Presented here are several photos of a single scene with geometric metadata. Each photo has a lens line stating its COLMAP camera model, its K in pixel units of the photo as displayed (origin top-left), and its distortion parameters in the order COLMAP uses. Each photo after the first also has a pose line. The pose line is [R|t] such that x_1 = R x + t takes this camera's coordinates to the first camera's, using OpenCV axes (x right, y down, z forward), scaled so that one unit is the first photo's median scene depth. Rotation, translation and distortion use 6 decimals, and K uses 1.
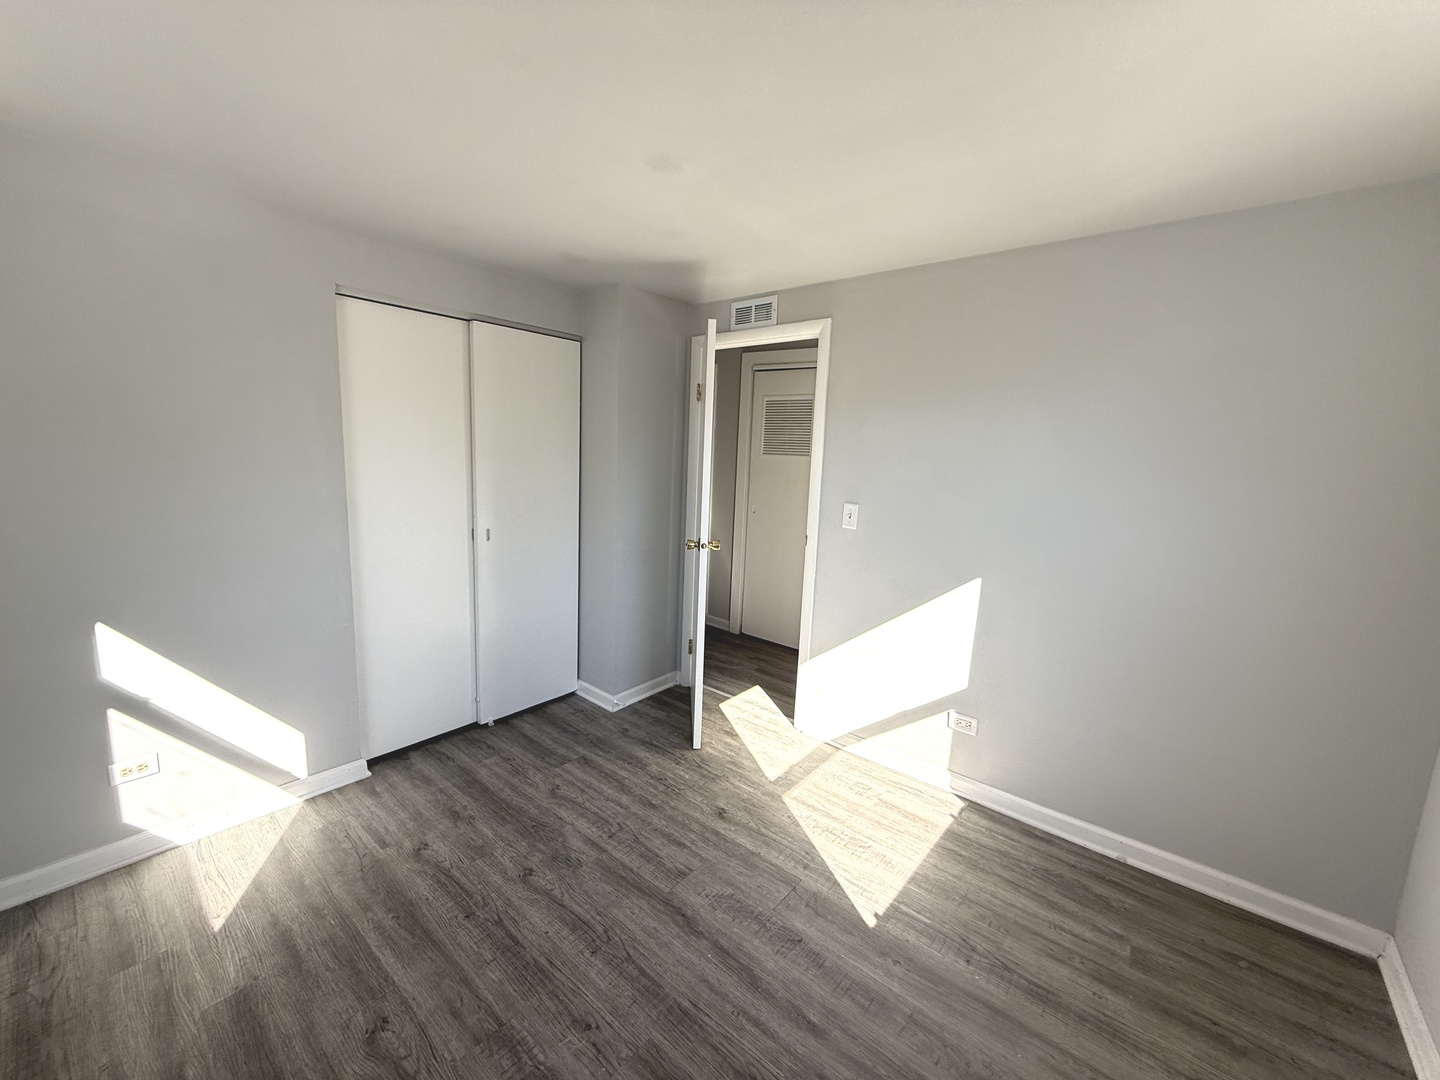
lens RADIAL K [[574.2, 0, 716.2], [0, 574.2, 536.5], [0, 0, 1]] dist [-0.000958, 0.000474]
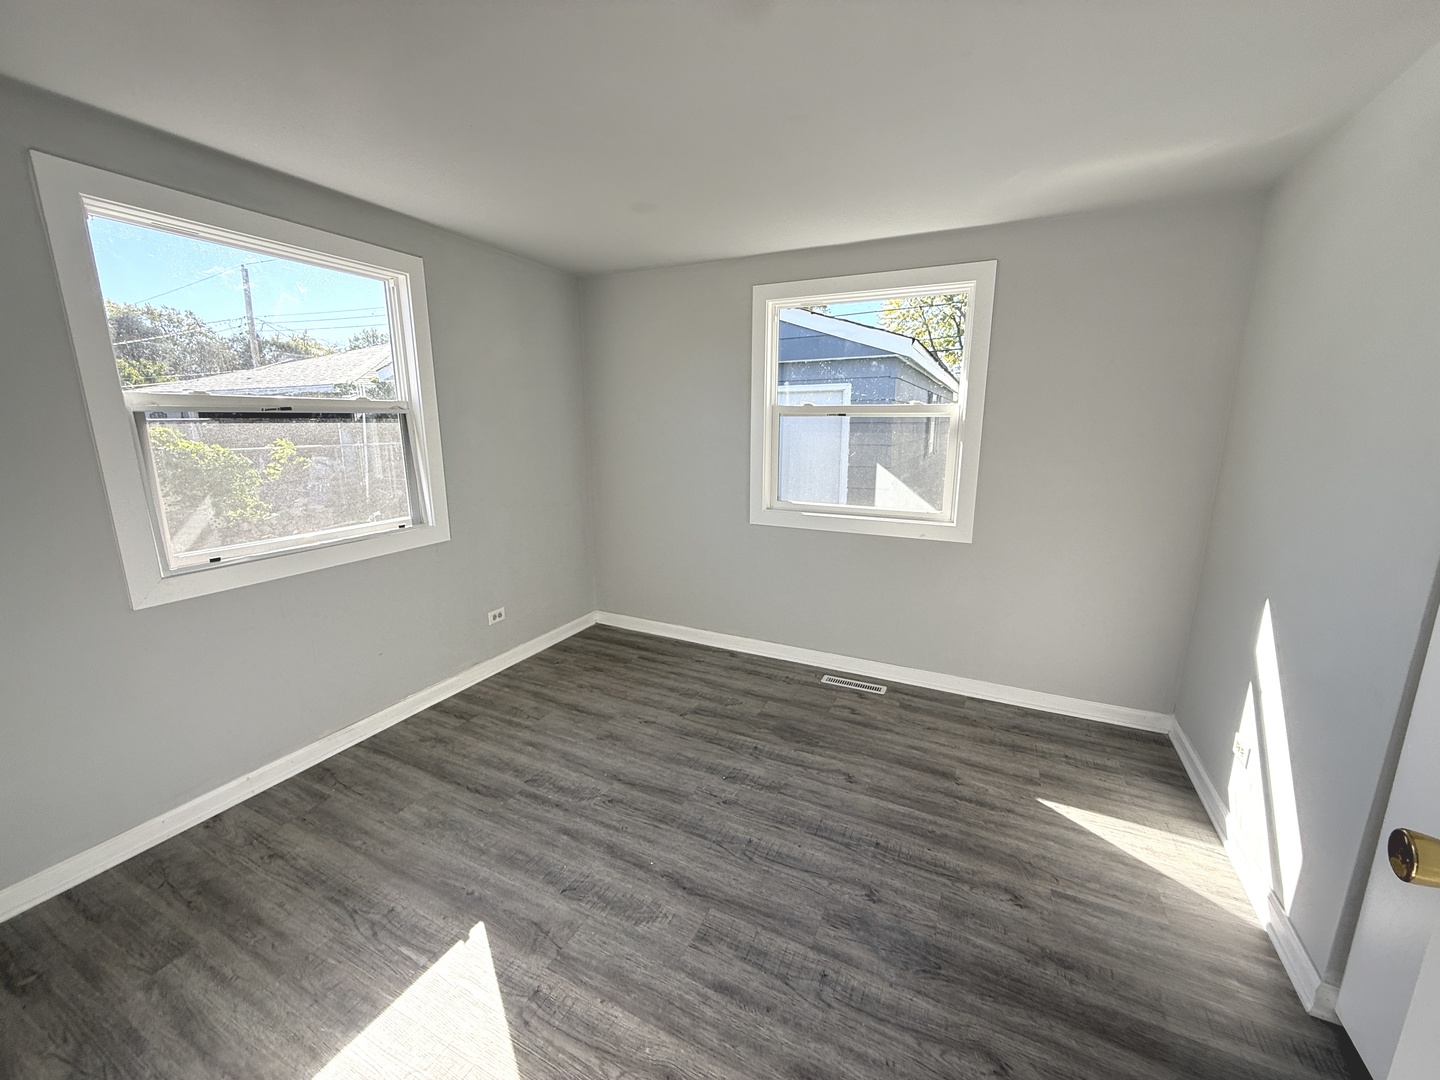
lens RADIAL K [[574.2, 0, 714.0], [0, 574.2, 539.3], [0, 0, 1]] dist [-0.000958, 0.000474]
pose [[-0.970342, 0.010381, -0.241514, 0.118101], [-0.075795, 0.935633, 0.344739, -0.218500], [0.229547, 0.352821, -0.907098, 1.626091]]
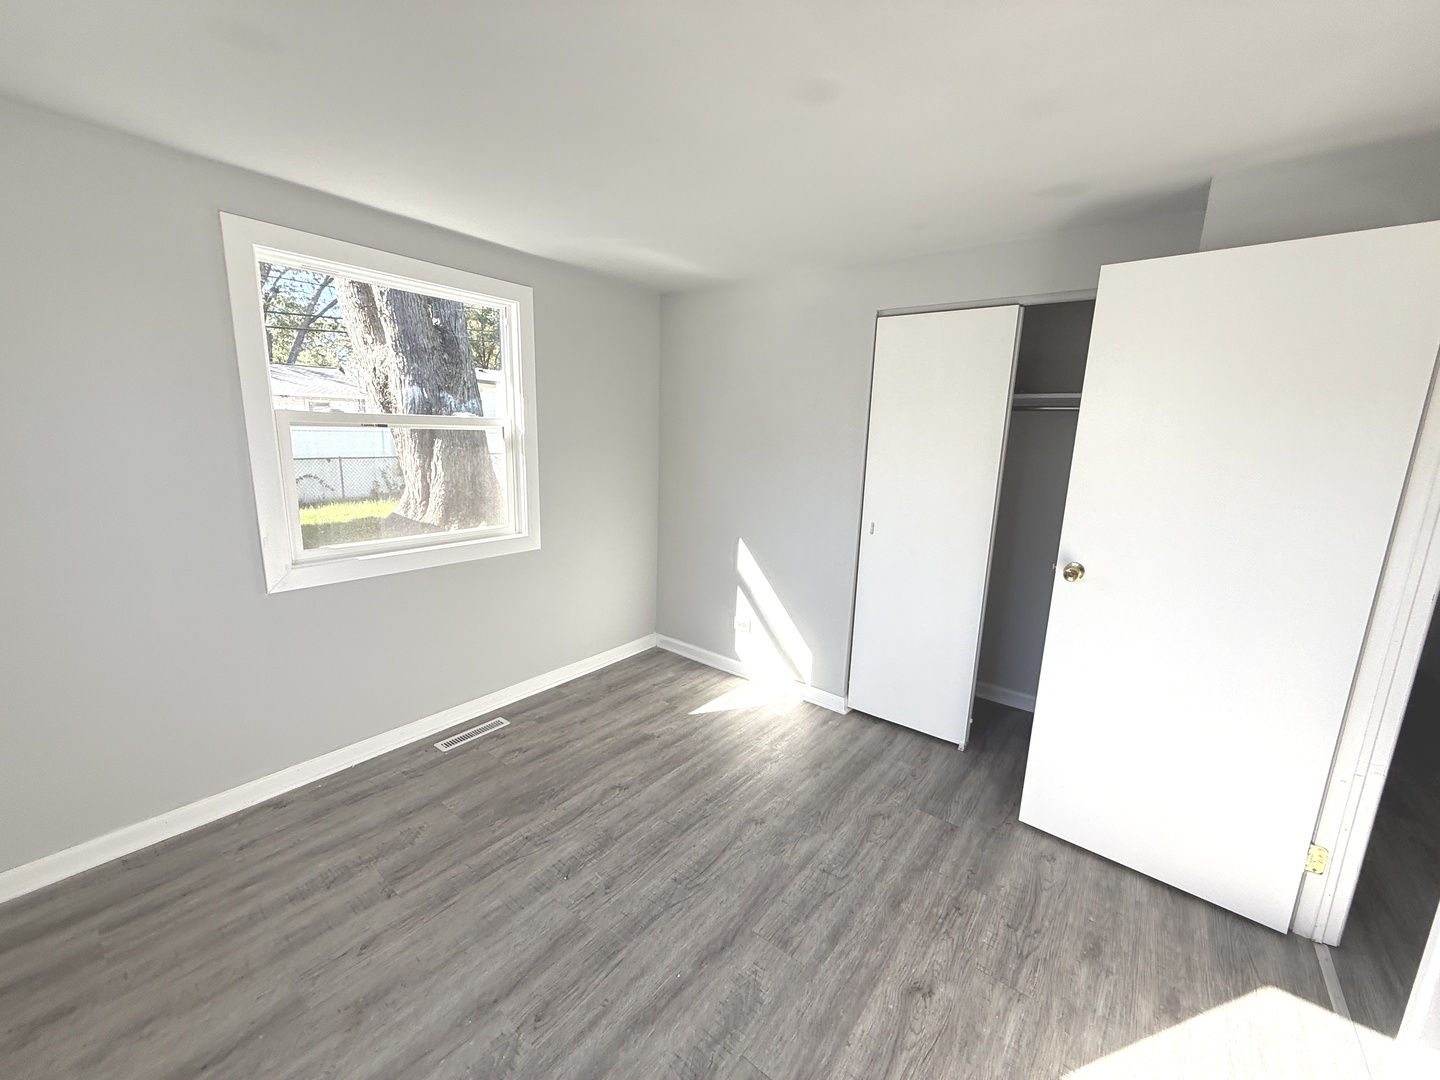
lens RADIAL K [[574.2, 0, 716.3], [0, 574.2, 538.5], [0, 0, 1]] dist [-0.000958, 0.000474]
pose [[0.037636, 0.151766, -0.987700, 0.713233], [-0.188073, 0.971812, 0.142159, -0.090391], [0.981434, 0.180410, 0.065118, 0.788487]]
